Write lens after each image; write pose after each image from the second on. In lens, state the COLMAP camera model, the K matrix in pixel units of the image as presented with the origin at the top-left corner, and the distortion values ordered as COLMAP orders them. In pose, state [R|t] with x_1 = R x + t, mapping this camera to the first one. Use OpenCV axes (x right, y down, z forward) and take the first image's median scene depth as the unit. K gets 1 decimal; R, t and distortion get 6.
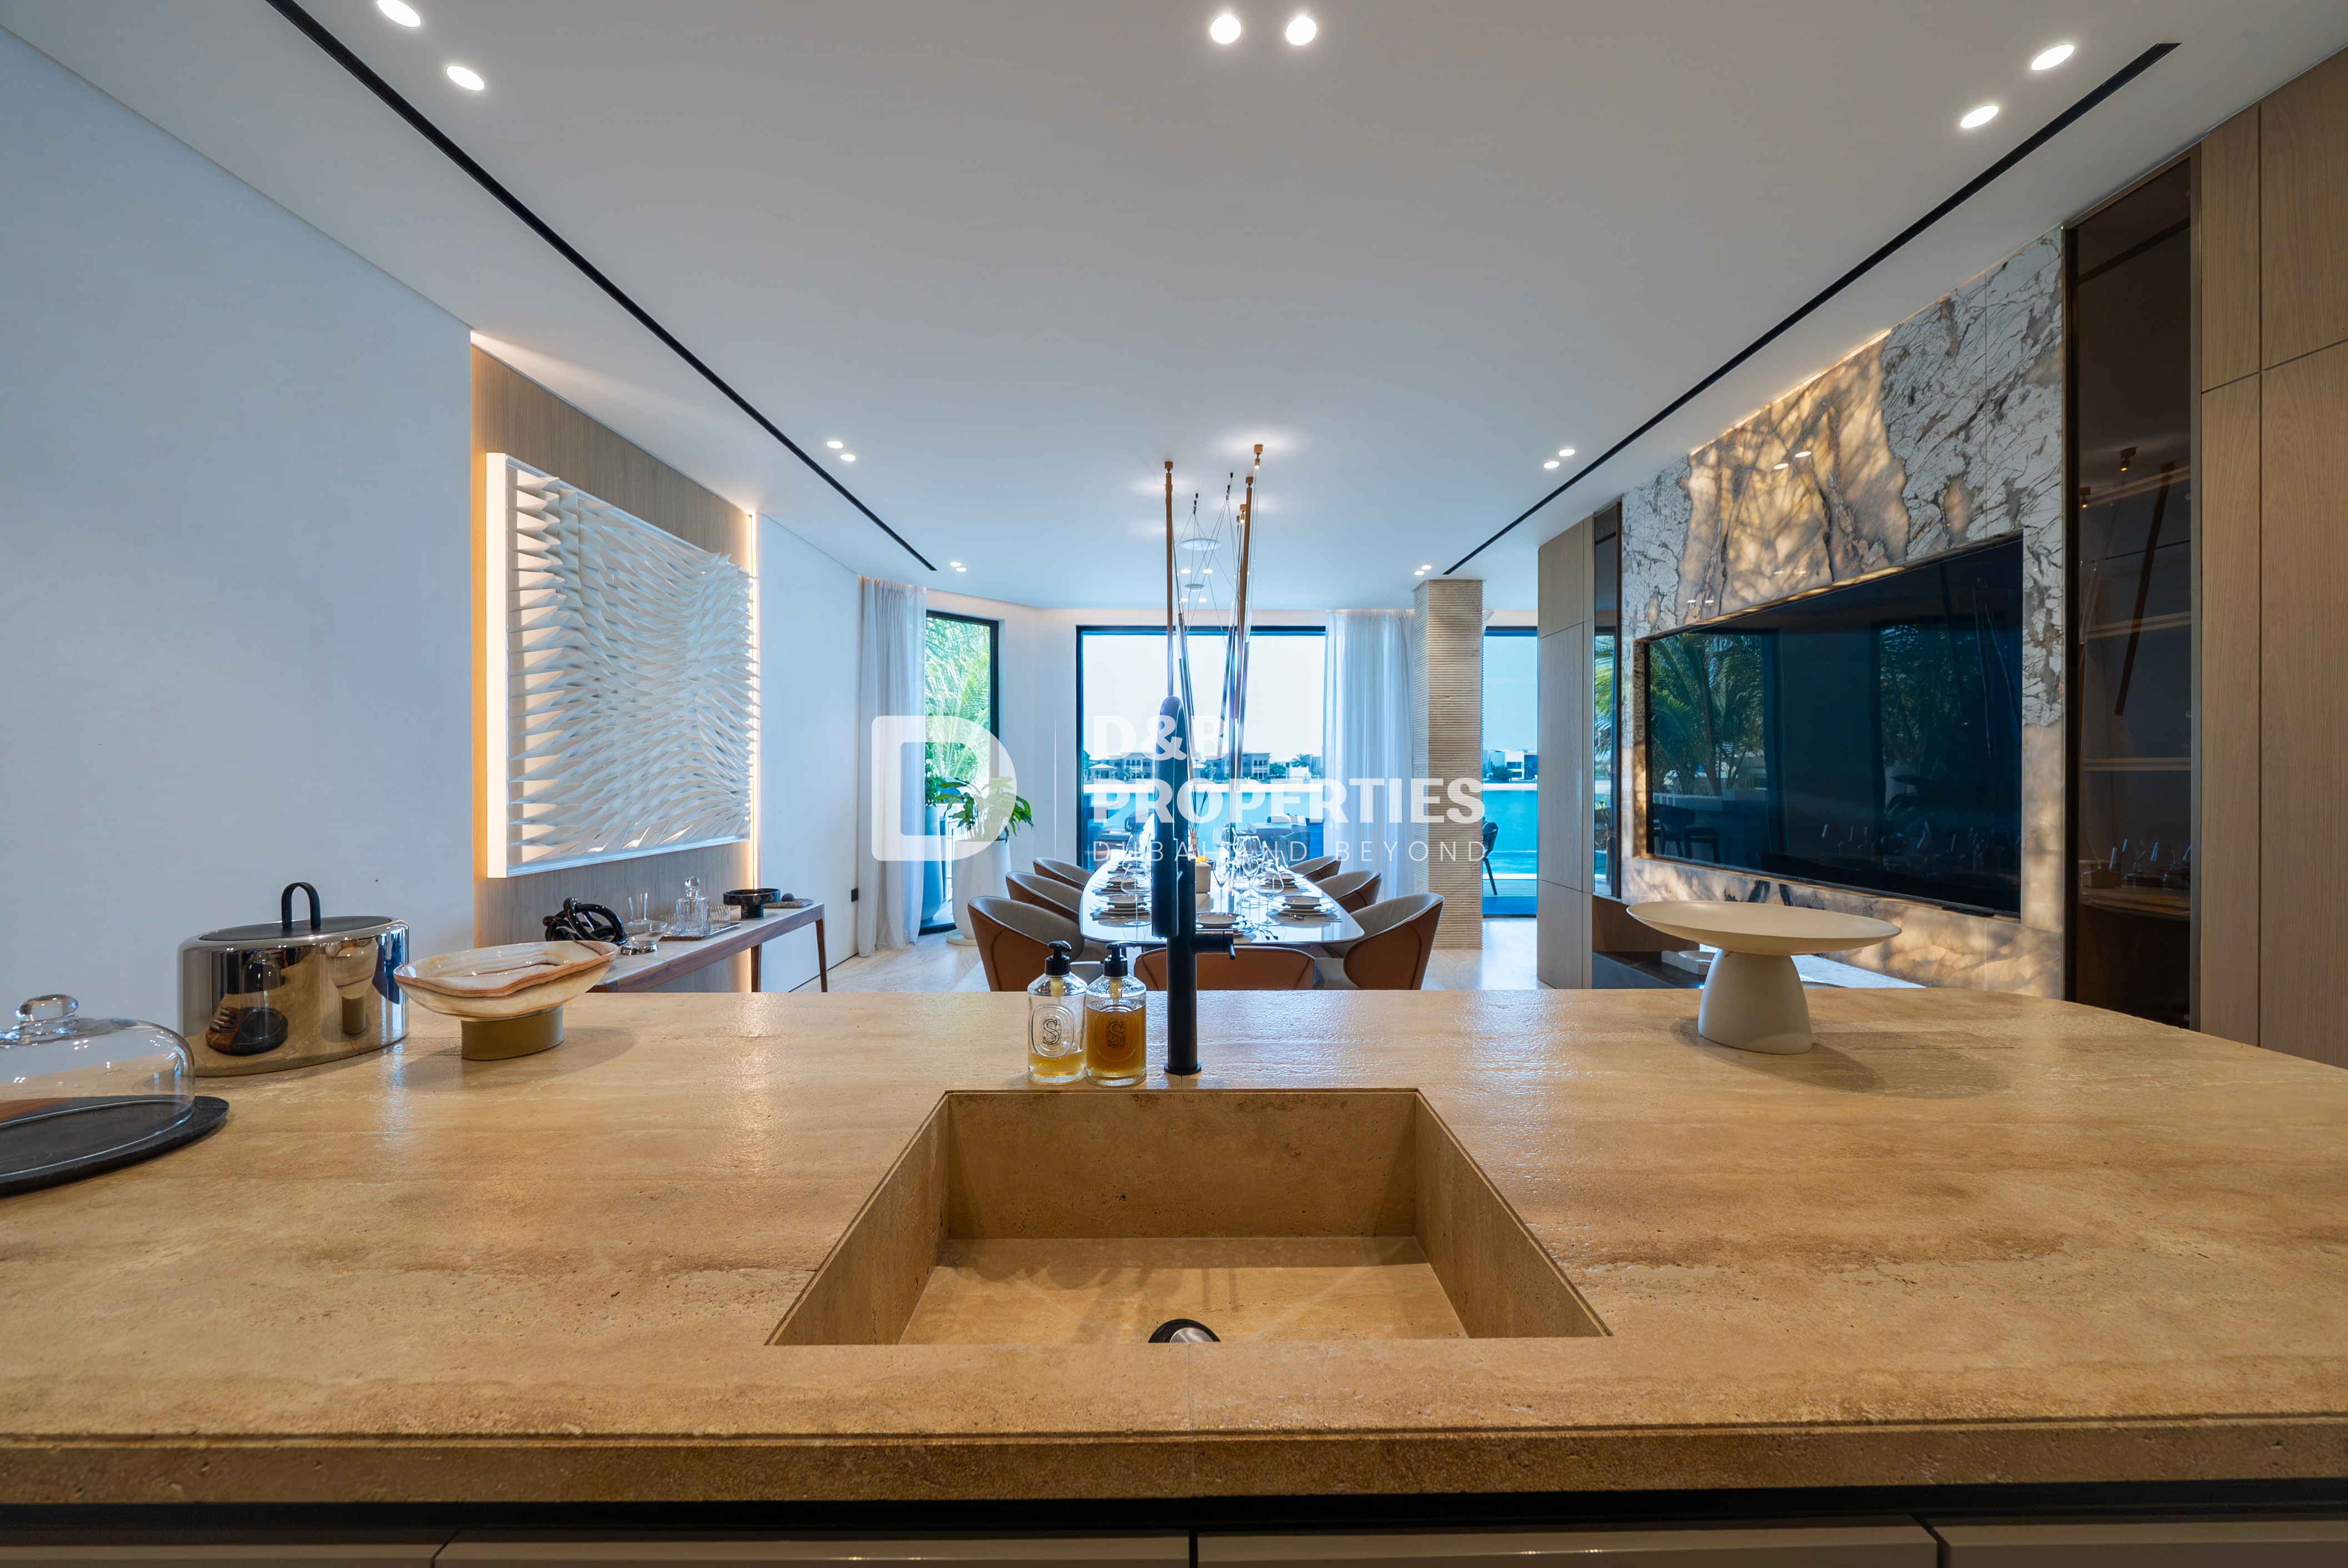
lens RADIAL K [[814.5, 0, 1174.0], [0, 814.5, 784.0], [0, 0, 1]] dist [-0.001677, -0.000070]
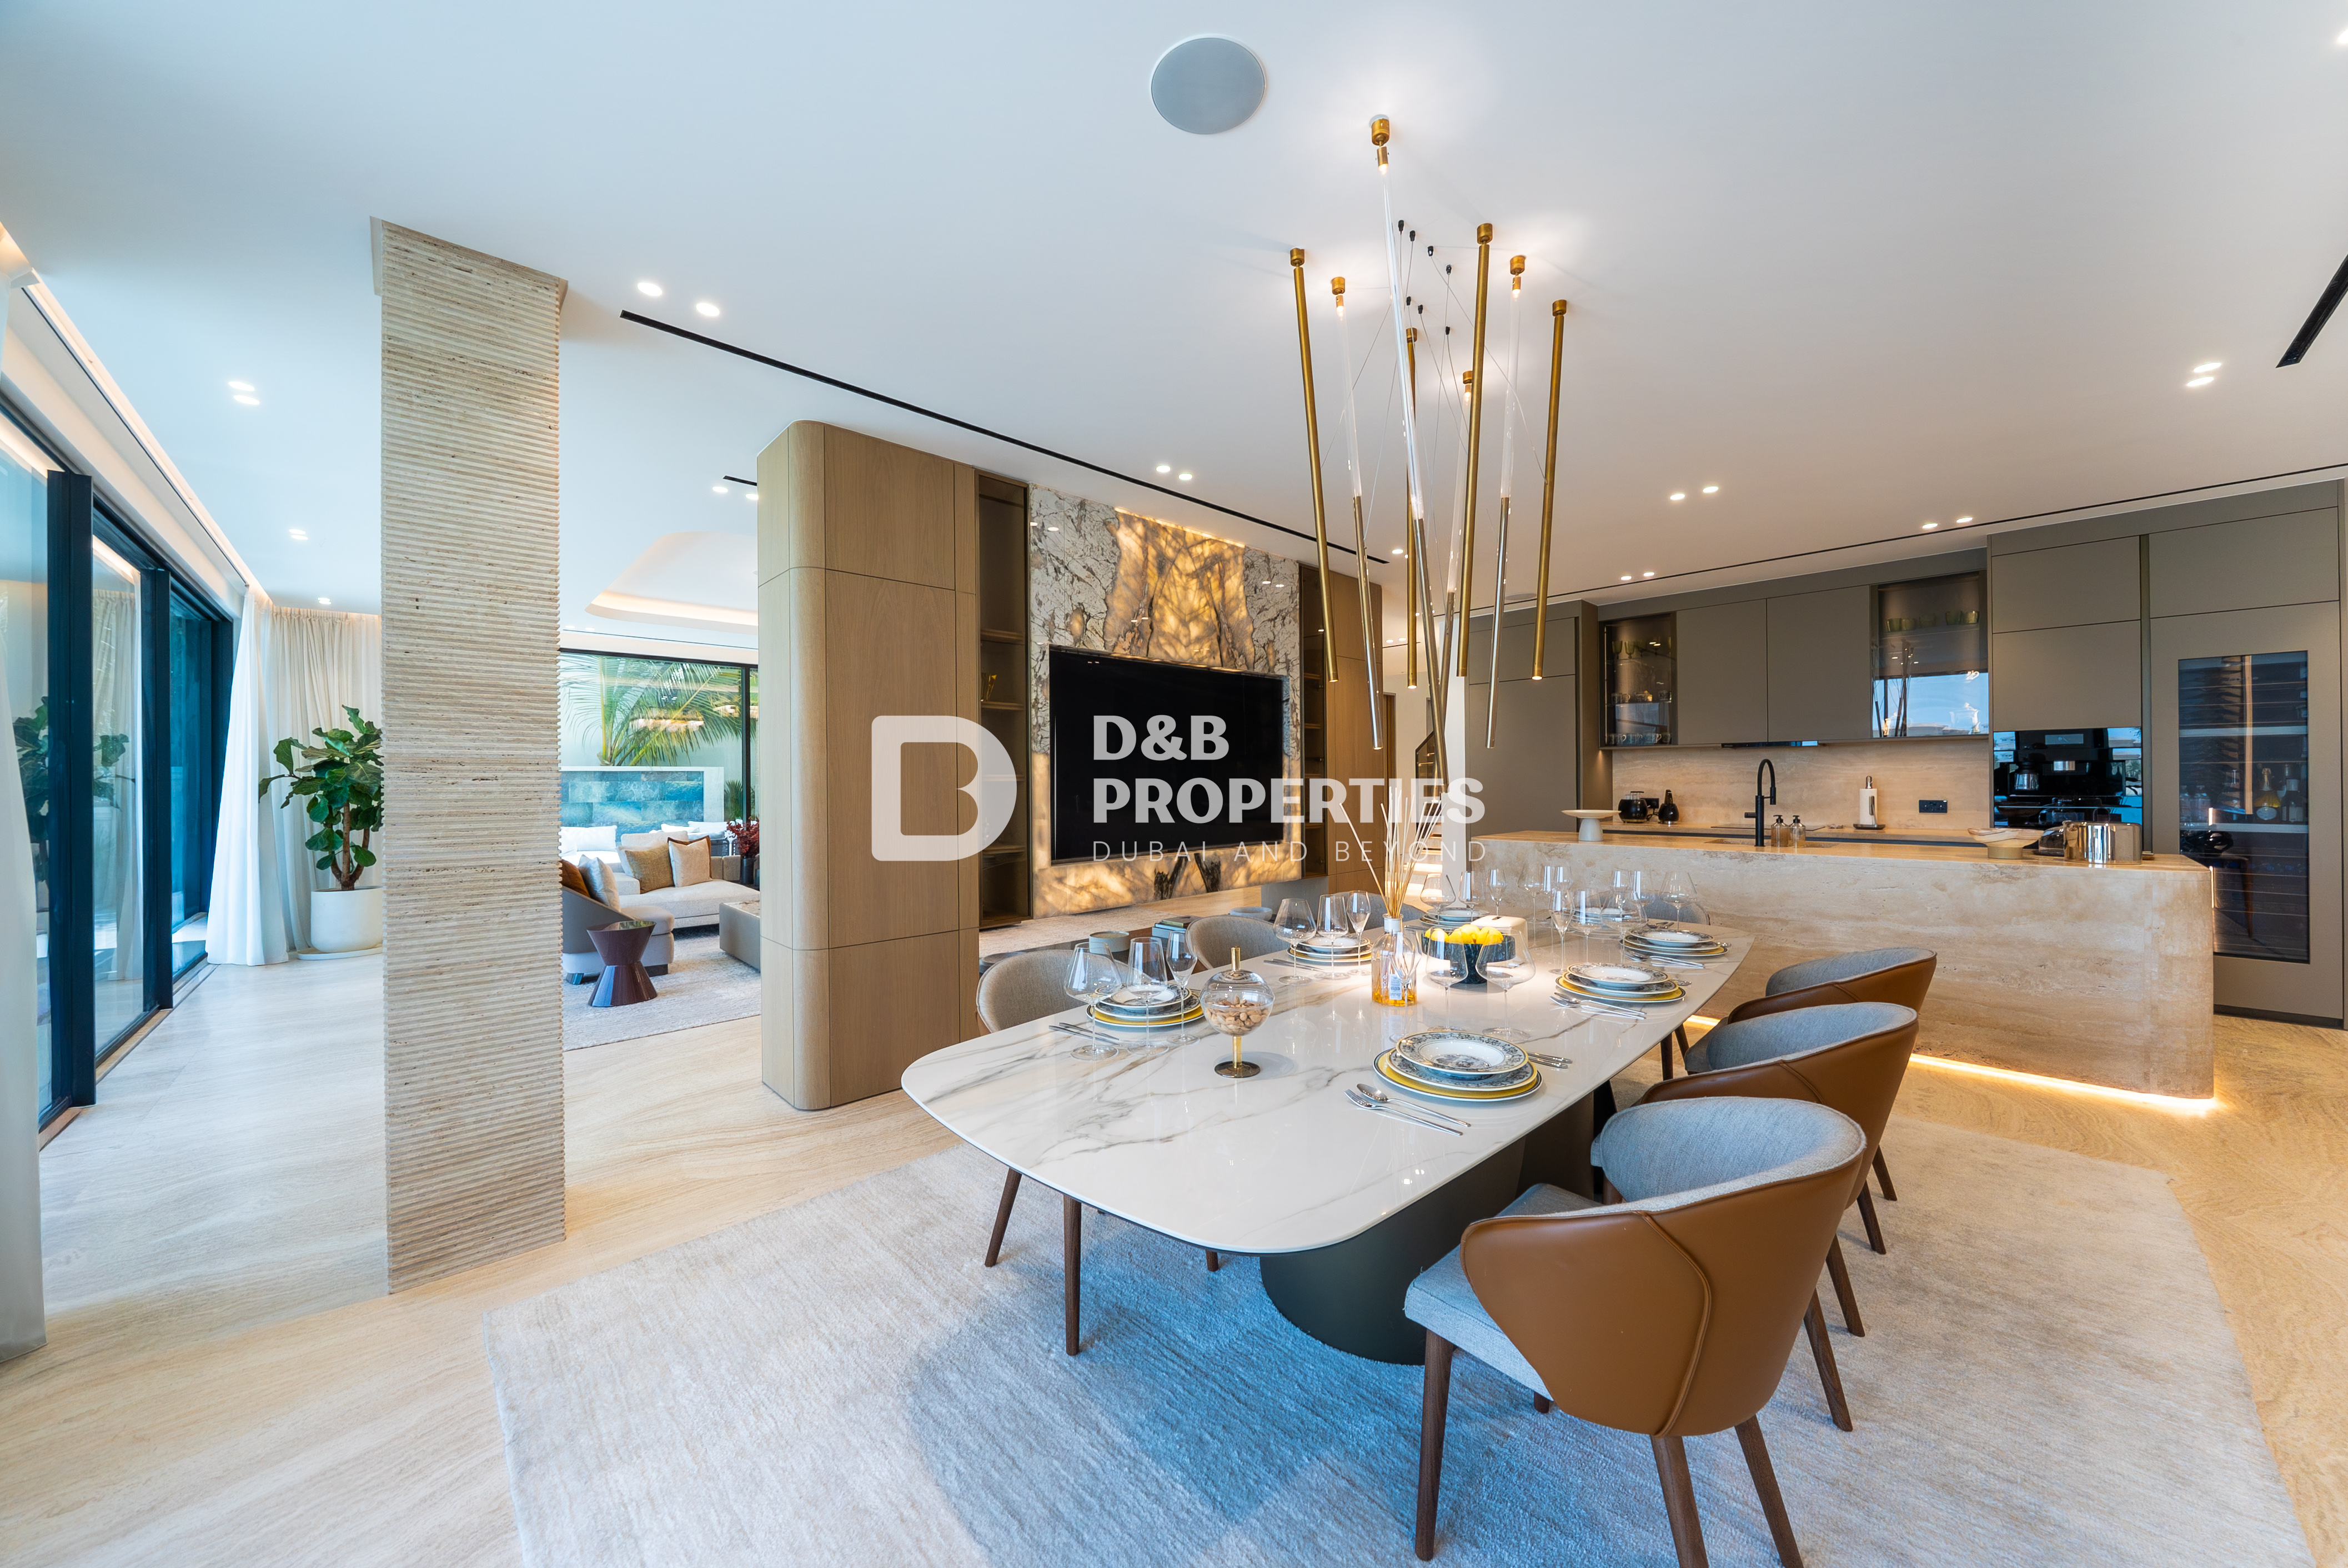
lens RADIAL K [[814.5, 0, 1174.0], [0, 814.5, 784.0], [0, 0, 1]] dist [-0.001677, -0.000070]
pose [[-0.686676, 0.005858, 0.726940, -0.364352], [0.018424, 0.999787, 0.009347, -0.022640], [-0.726730, 0.019811, -0.686637, 2.314121]]
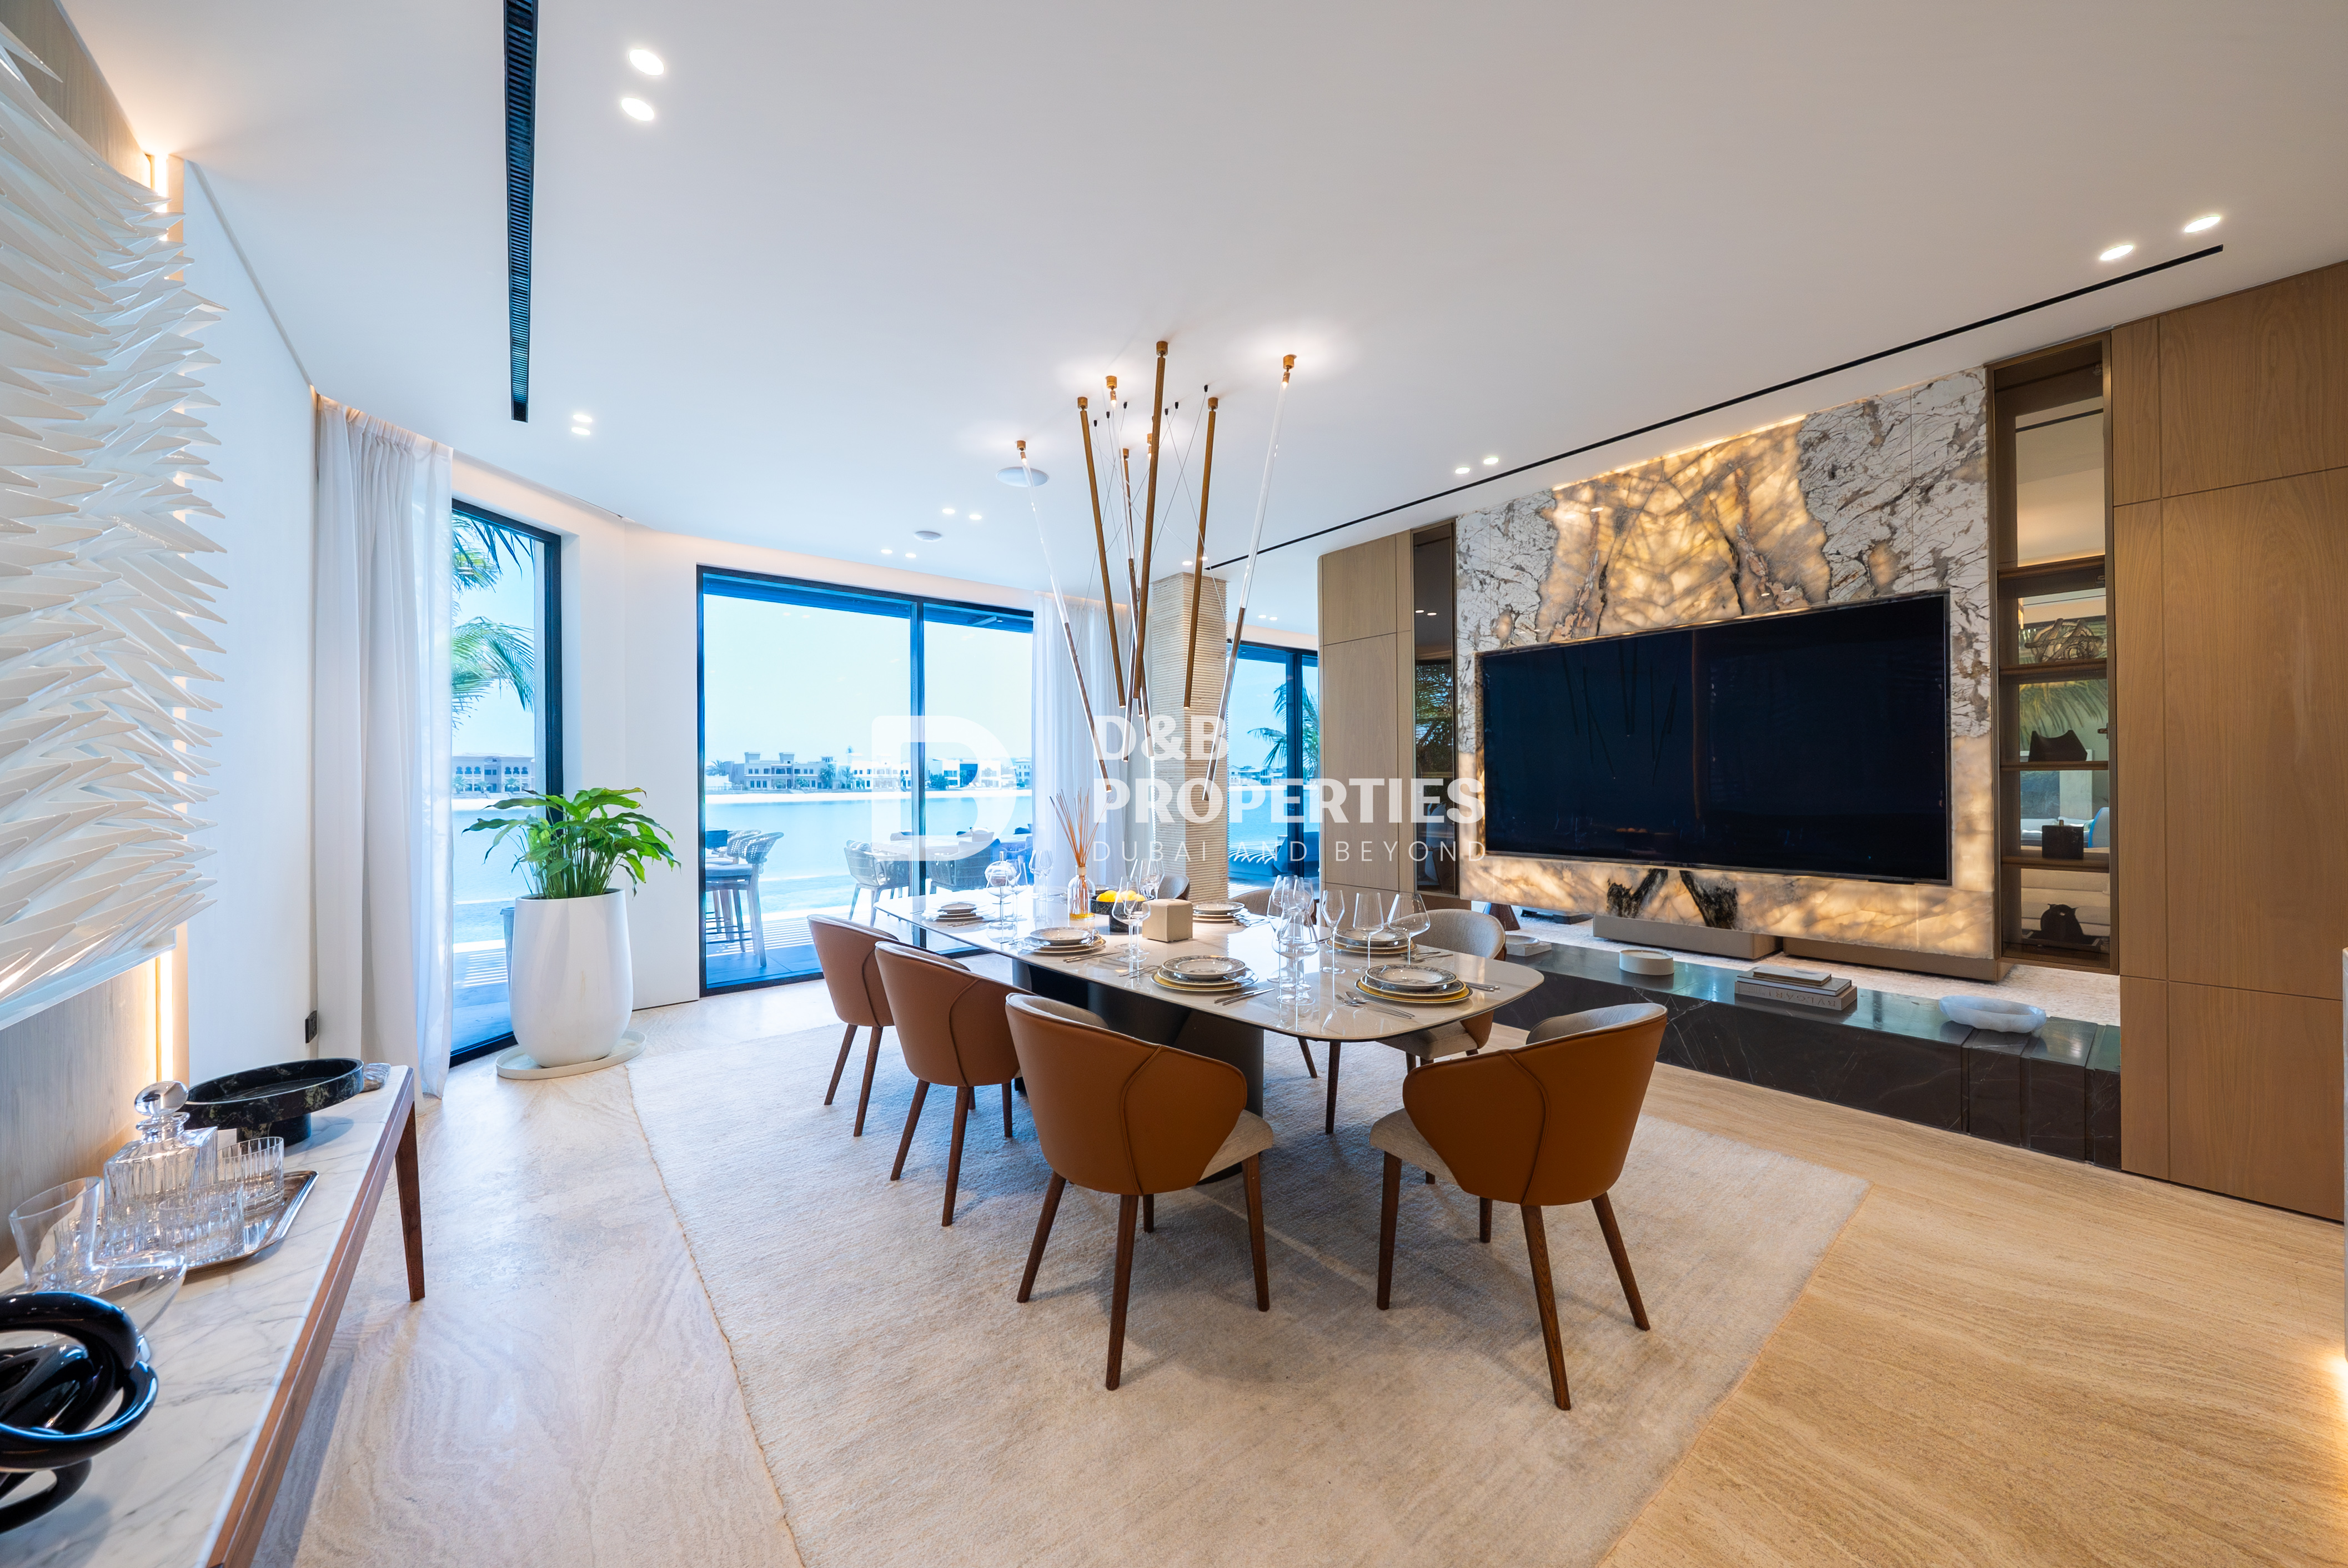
lens RADIAL K [[814.5, 0, 1174.0], [0, 814.5, 784.0], [0, 0, 1]] dist [-0.001677, -0.000070]
pose [[0.783768, -0.008443, 0.620996, -0.612194], [0.014916, 0.999875, -0.005232, -0.006153], [-0.620875, 0.013364, 0.783796, 0.602545]]
